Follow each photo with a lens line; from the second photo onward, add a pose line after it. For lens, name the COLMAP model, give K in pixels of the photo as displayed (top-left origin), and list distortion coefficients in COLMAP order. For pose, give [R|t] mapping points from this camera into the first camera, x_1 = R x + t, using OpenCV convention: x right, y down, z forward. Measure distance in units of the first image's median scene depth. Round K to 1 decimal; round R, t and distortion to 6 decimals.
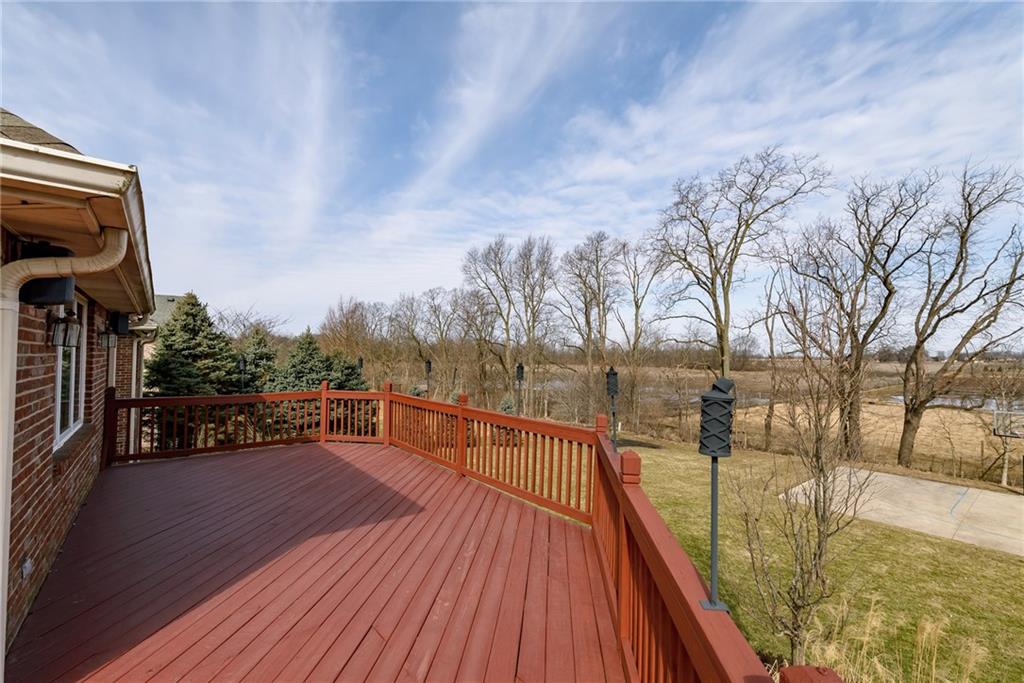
lens RADIAL K [[447.1, 0, 512.0], [0, 447.1, 341.5], [0, 0, 1]] dist [-0.000166, -0.000061]
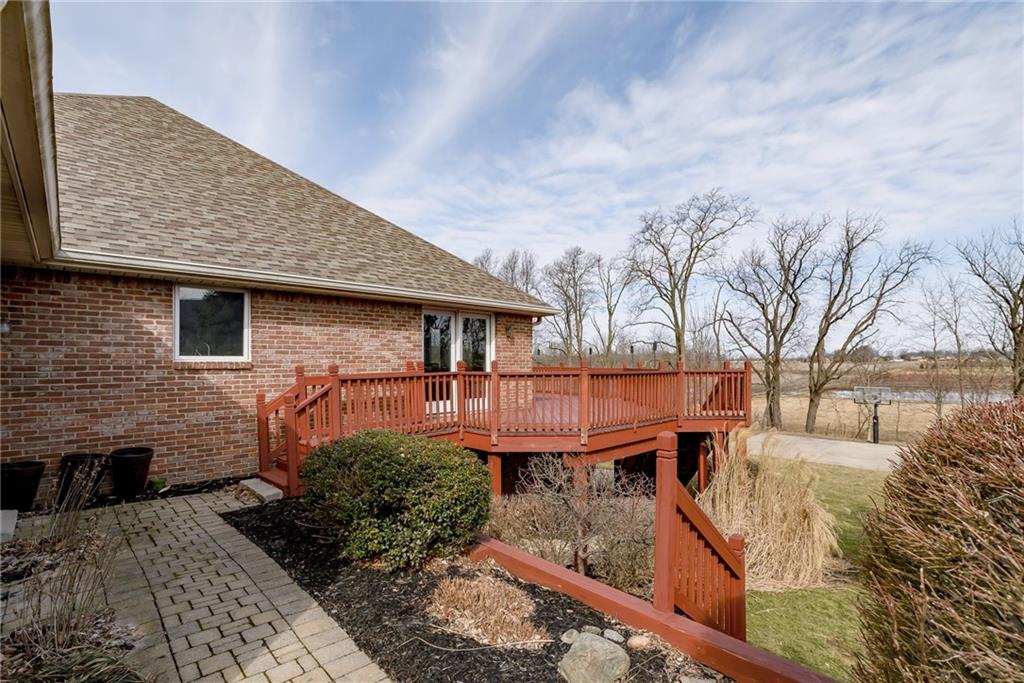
lens RADIAL K [[510.7, 0, 513.3], [0, 510.7, 354.6], [0, 0, 1]] dist [0.026908, 0.000104]
pose [[0.994363, -0.017085, 0.104648, -0.141804], [0.015403, 0.999739, 0.016855, 0.002206], [-0.104909, -0.015148, 0.994366, -0.373727]]
